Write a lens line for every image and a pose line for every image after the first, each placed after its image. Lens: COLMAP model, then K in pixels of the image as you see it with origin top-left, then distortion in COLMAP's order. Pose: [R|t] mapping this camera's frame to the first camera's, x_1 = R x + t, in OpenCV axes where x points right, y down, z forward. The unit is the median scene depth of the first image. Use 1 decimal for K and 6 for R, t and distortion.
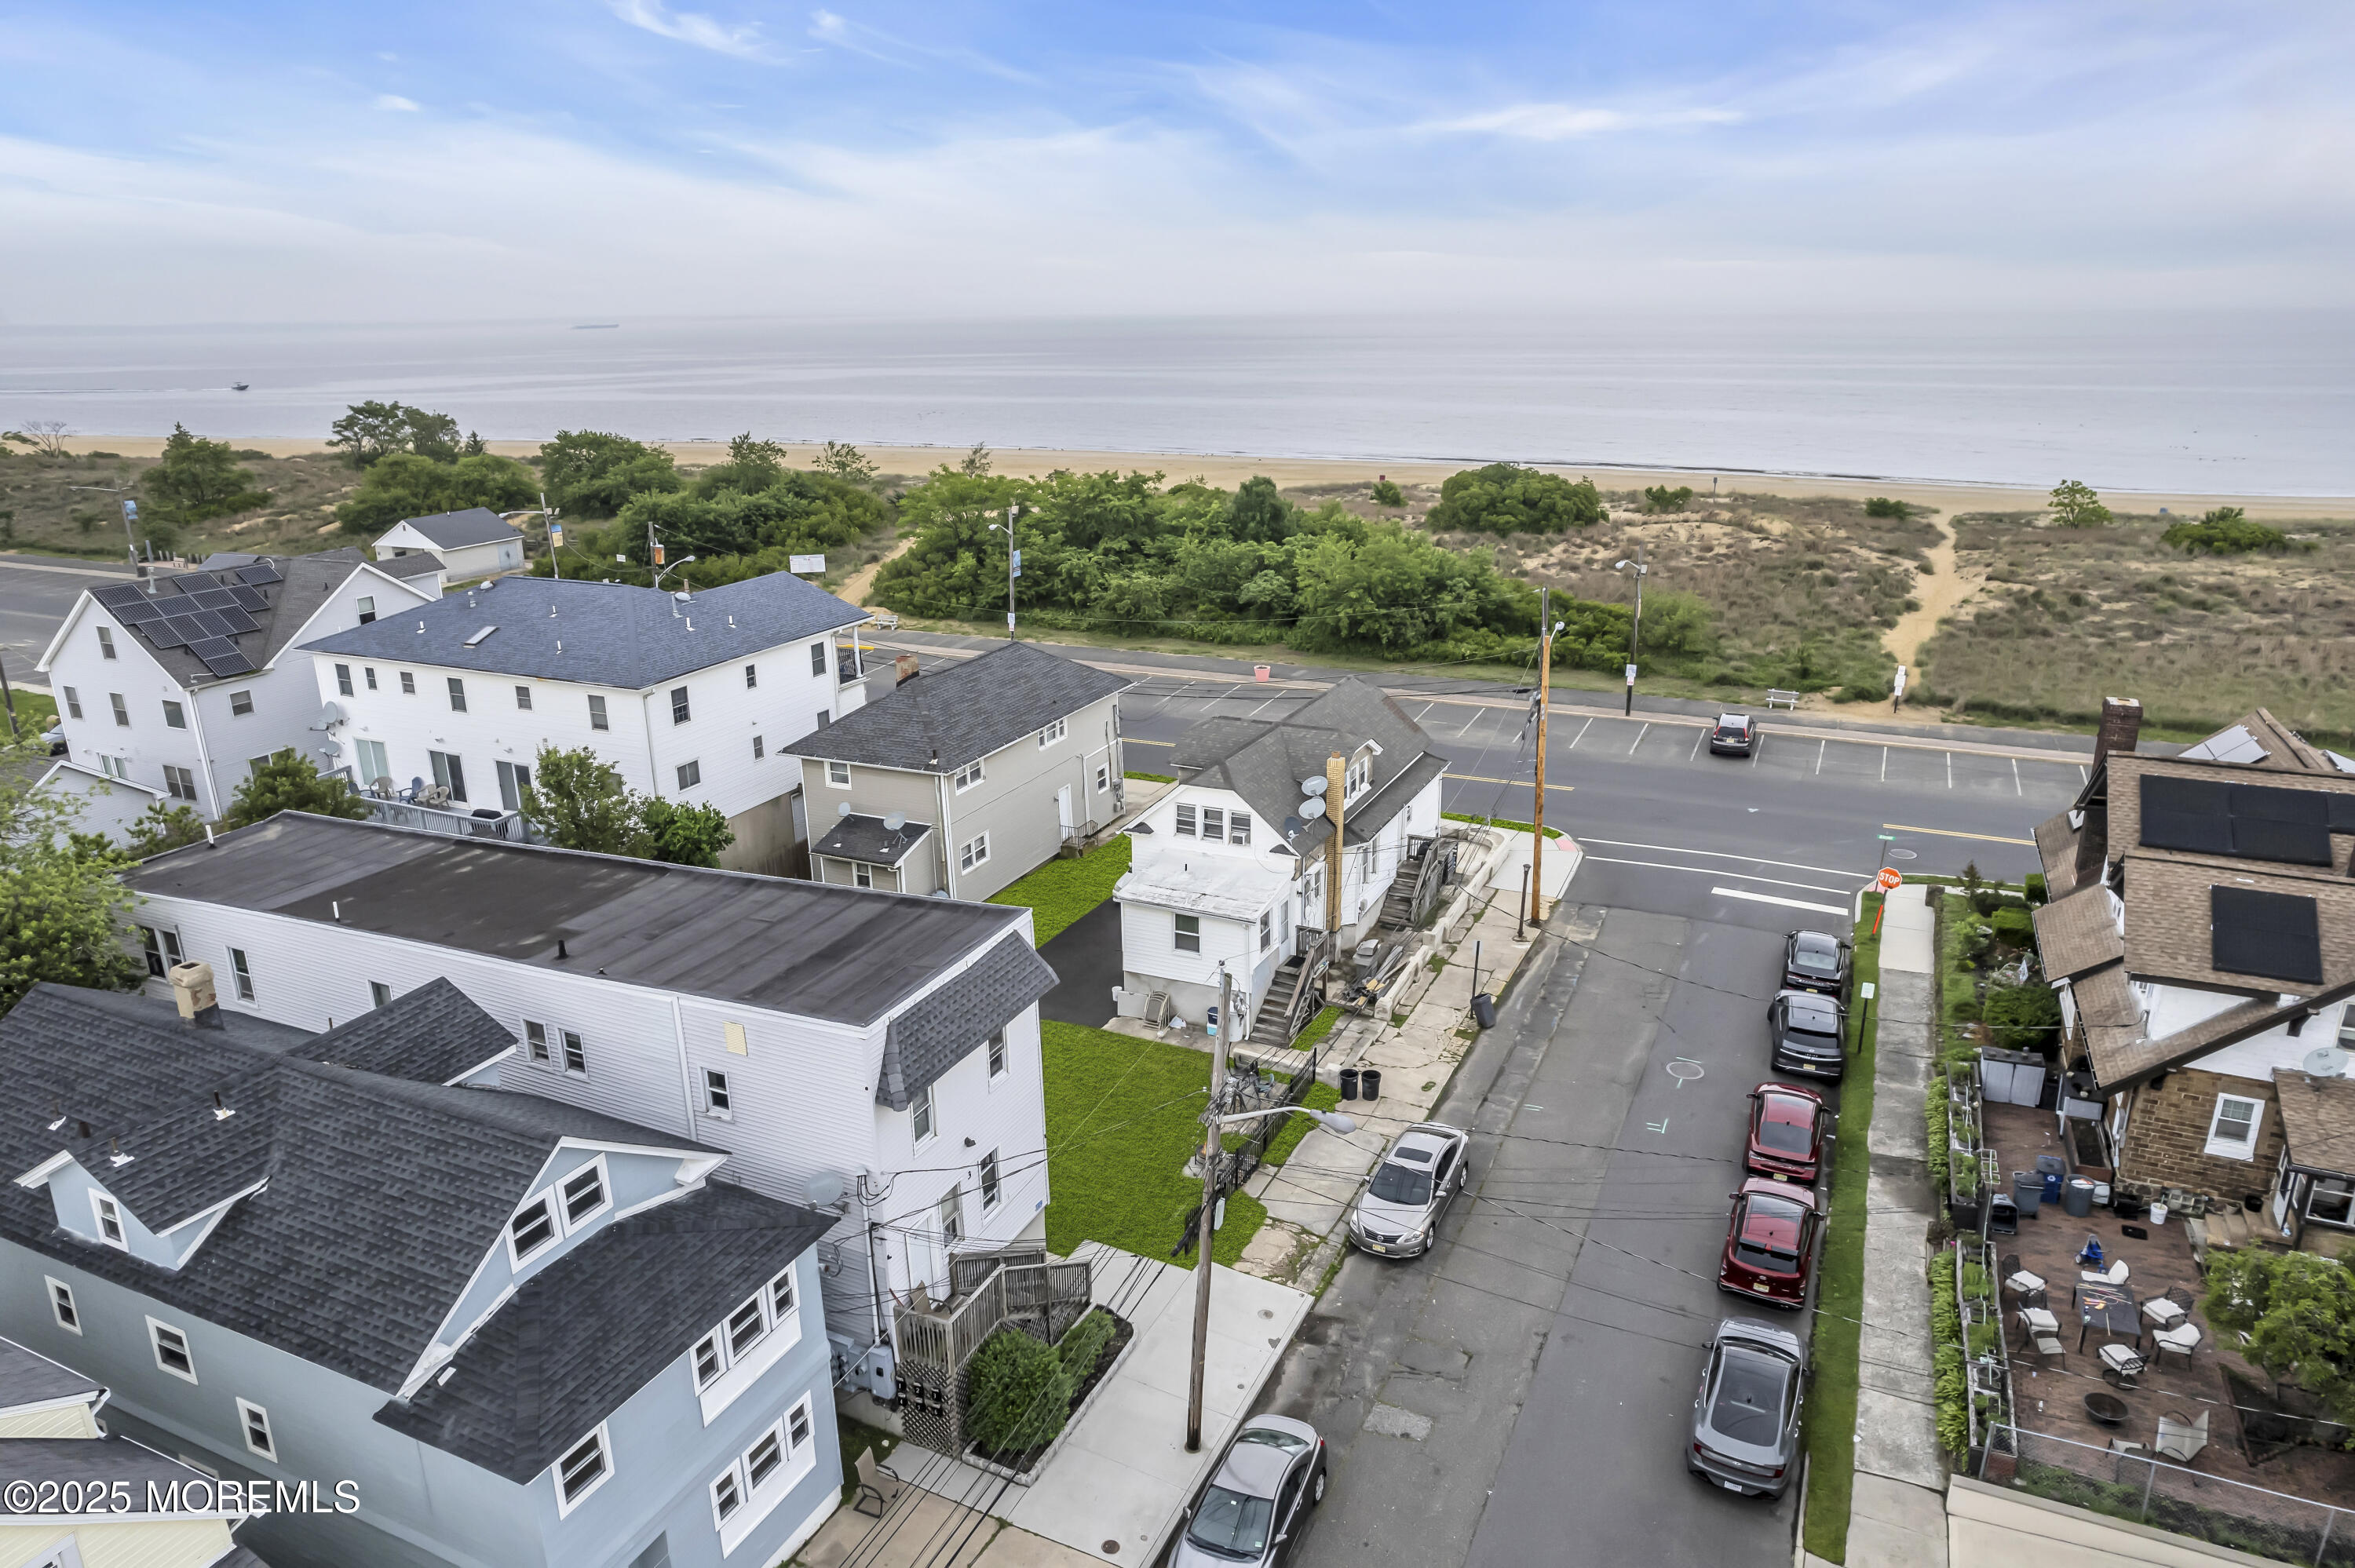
lens RADIAL K [[1506.2, 0, 1172.7], [0, 1506.2, 798.6], [0, 0, 1]] dist [-0.079220, 0.072447]
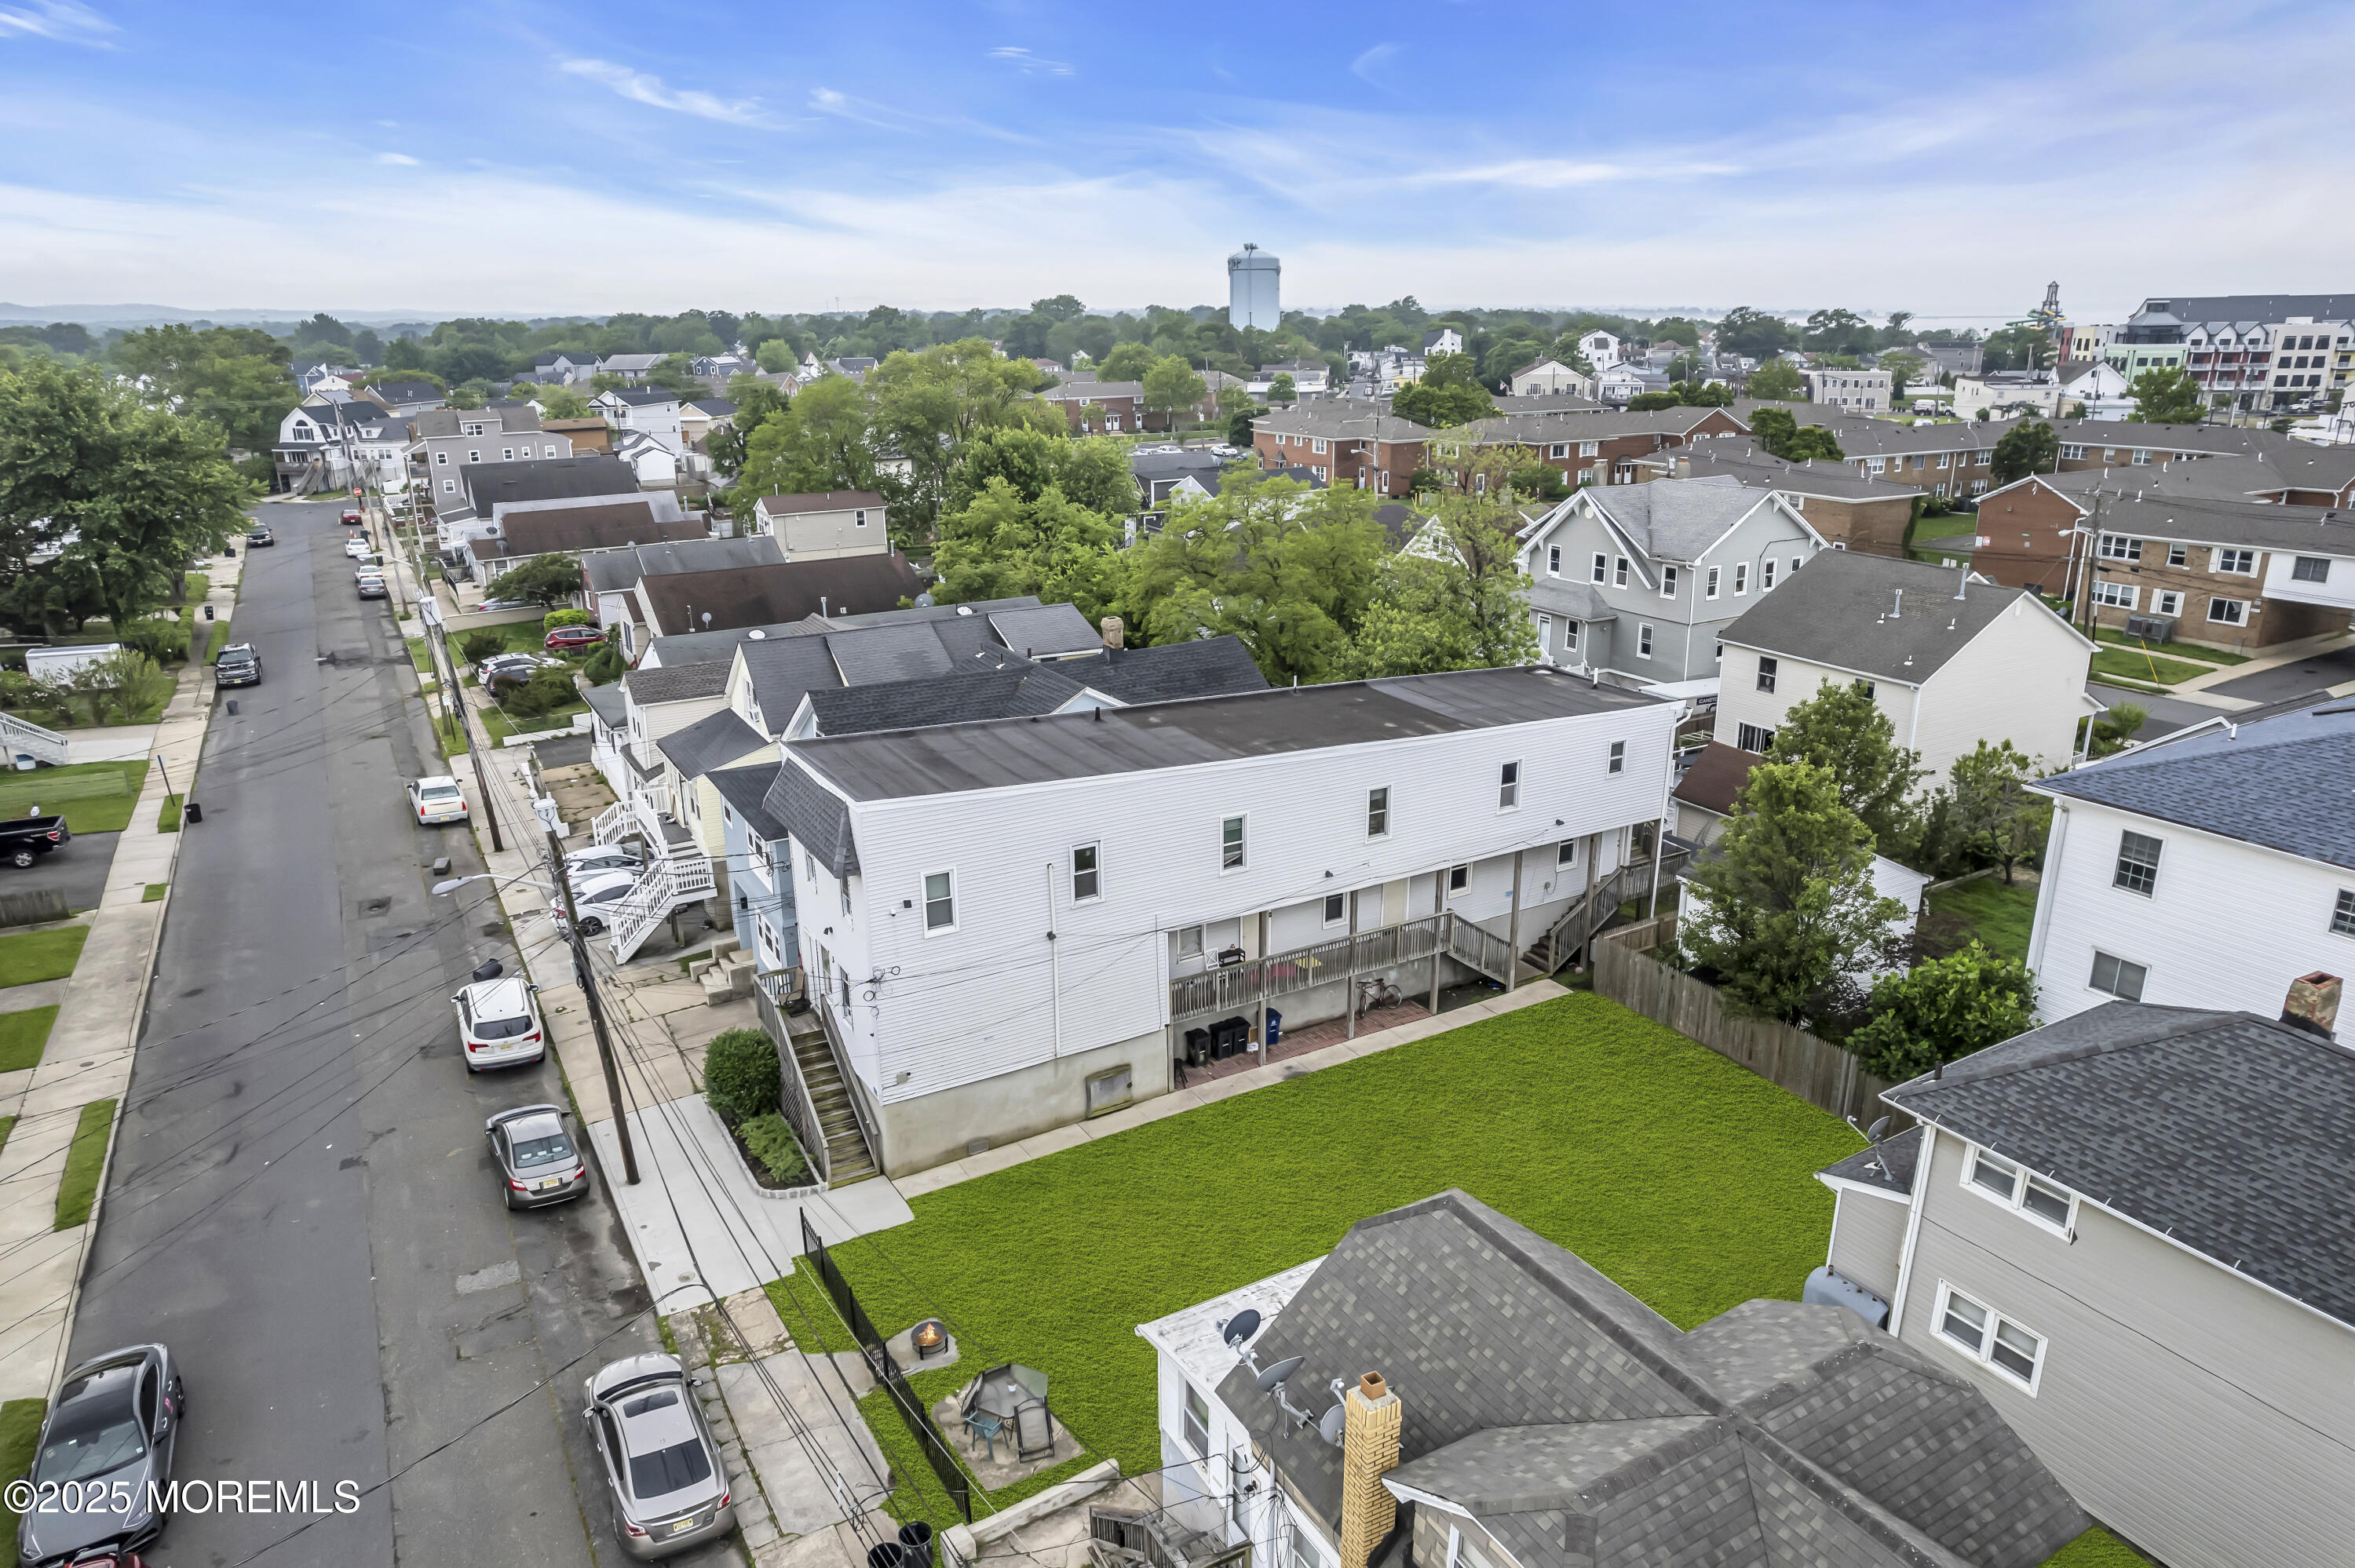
lens RADIAL K [[1506.2, 0, 1172.7], [0, 1506.2, 798.6], [0, 0, 1]] dist [-0.079220, 0.072447]
pose [[-0.573098, 0.274995, -0.771969, 0.332369], [-0.237150, 0.846055, 0.477443, -0.272843], [0.784422, 0.456694, -0.419657, 0.939926]]
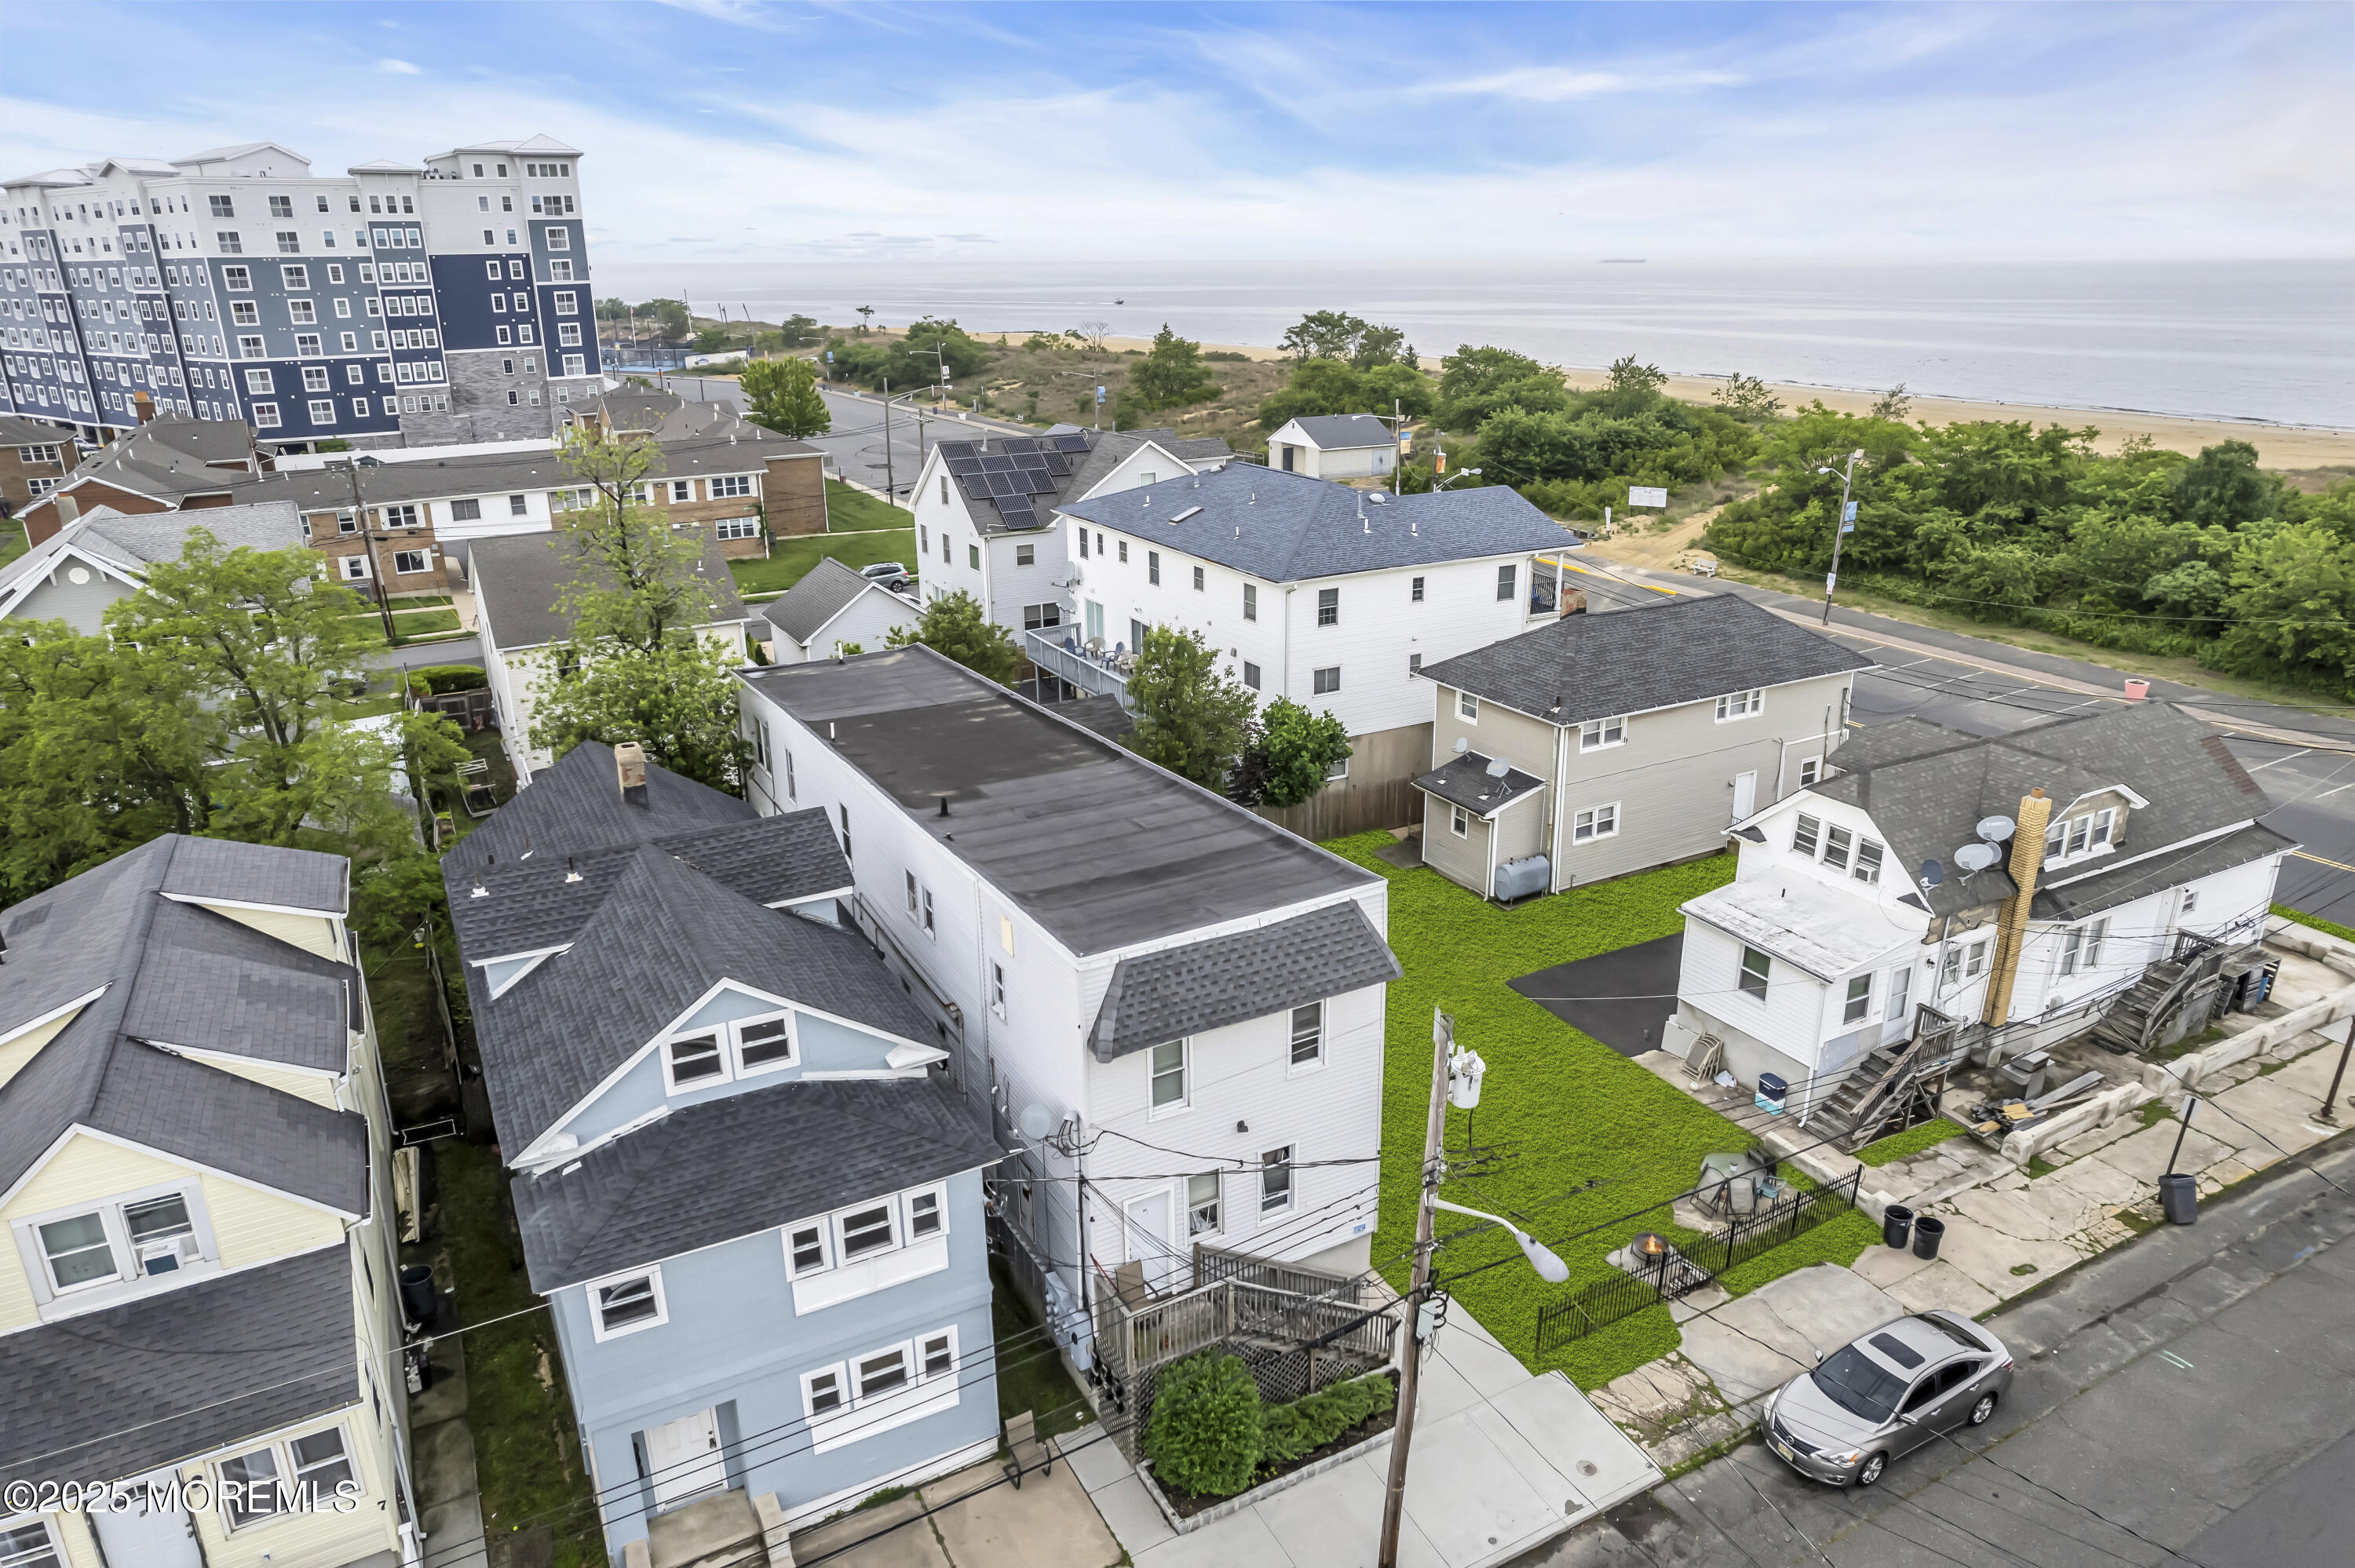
lens RADIAL K [[1506.2, 0, 1172.7], [0, 1506.2, 798.6], [0, 0, 1]] dist [-0.079220, 0.072447]
pose [[0.805213, 0.205636, -0.556189, 0.152882], [-0.183841, 0.978301, 0.095548, -0.015987], [0.563768, 0.025314, 0.825545, 0.152056]]
